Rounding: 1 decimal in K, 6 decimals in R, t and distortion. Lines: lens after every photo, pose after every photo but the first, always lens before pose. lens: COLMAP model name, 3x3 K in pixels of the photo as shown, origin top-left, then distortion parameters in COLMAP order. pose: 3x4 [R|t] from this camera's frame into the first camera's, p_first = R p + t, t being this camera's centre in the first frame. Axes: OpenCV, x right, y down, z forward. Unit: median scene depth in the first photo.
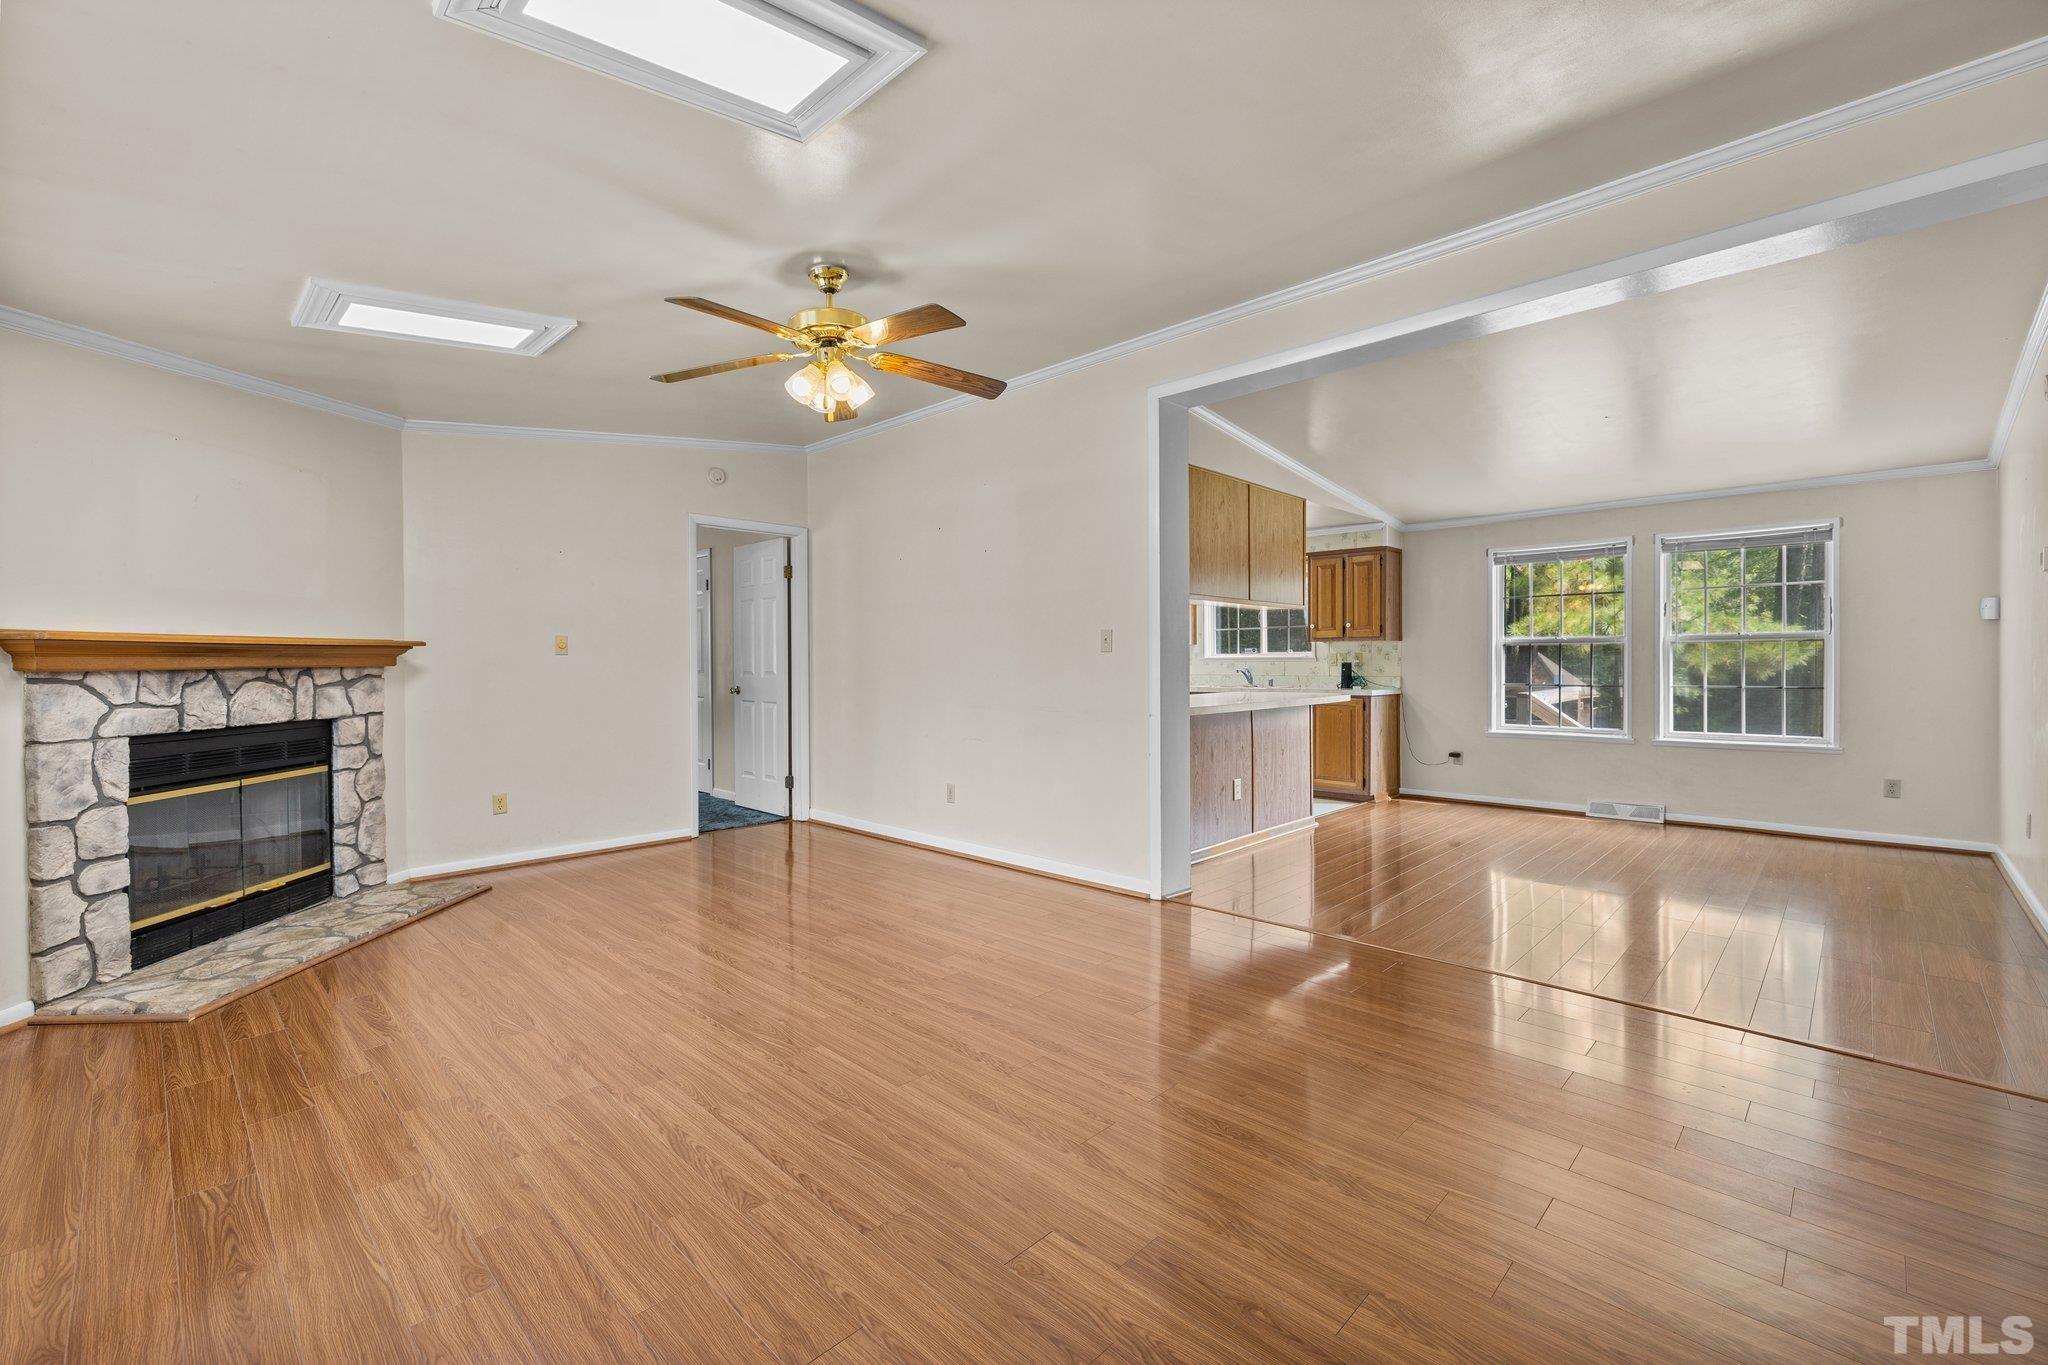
lens RADIAL K [[860.1, 0, 1027.4], [0, 860.1, 665.6], [0, 0, 1]] dist [-0.002497, 0.001181]
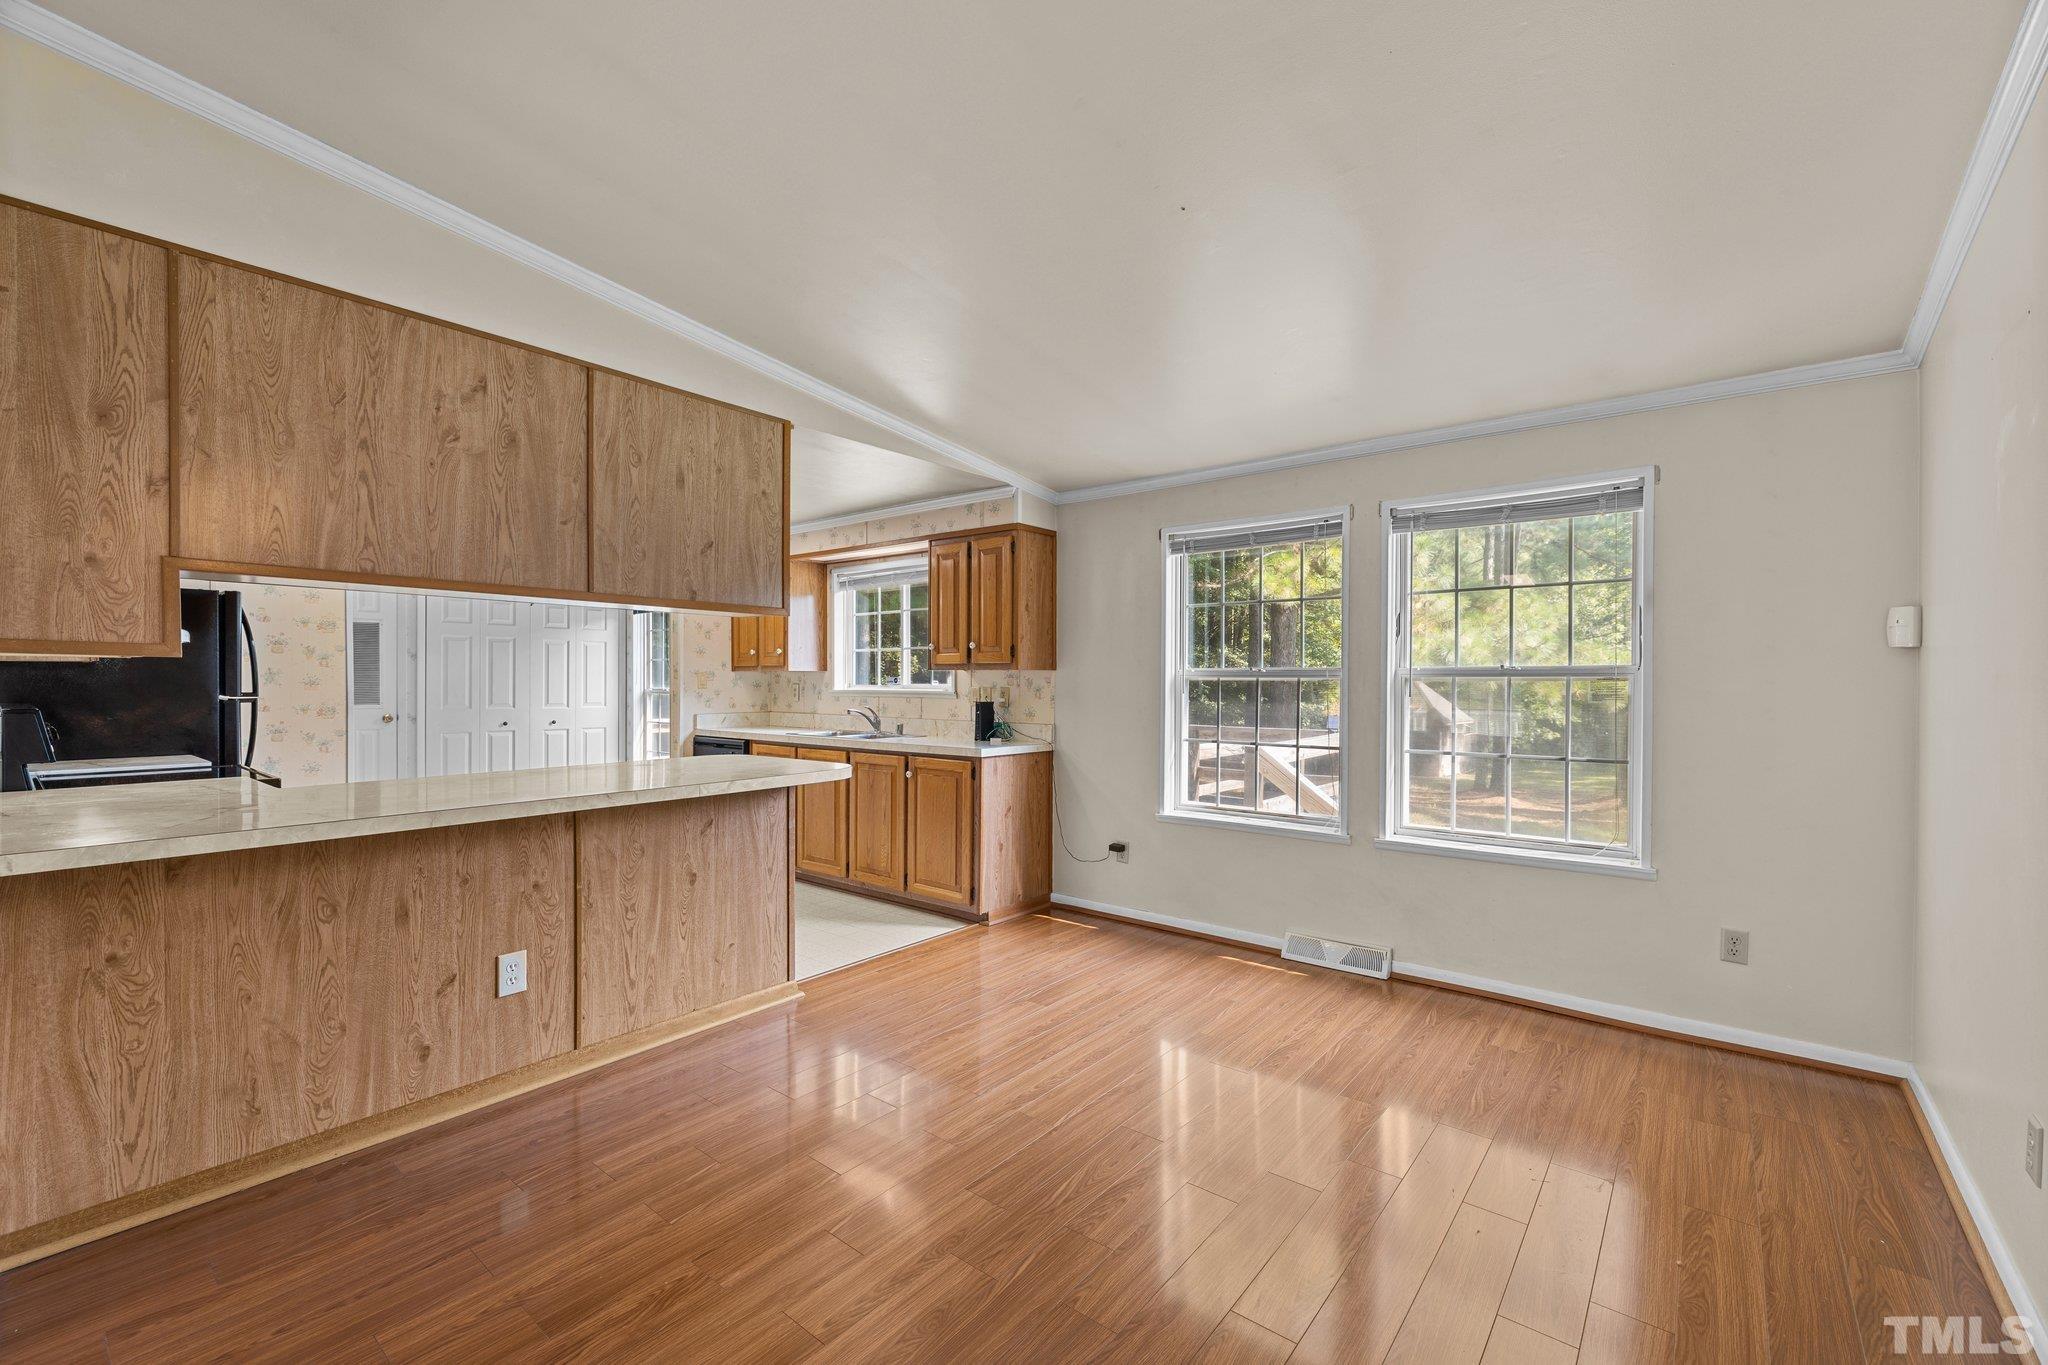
lens RADIAL K [[860.1, 0, 1031.6], [0, 860.1, 686.2], [0, 0, 1]] dist [-0.002497, 0.001181]
pose [[0.995914, 0.007966, 0.089955, 0.745767], [-0.008192, 0.999964, 0.002143, -0.036923], [-0.089935, -0.002871, 0.995943, 0.723569]]
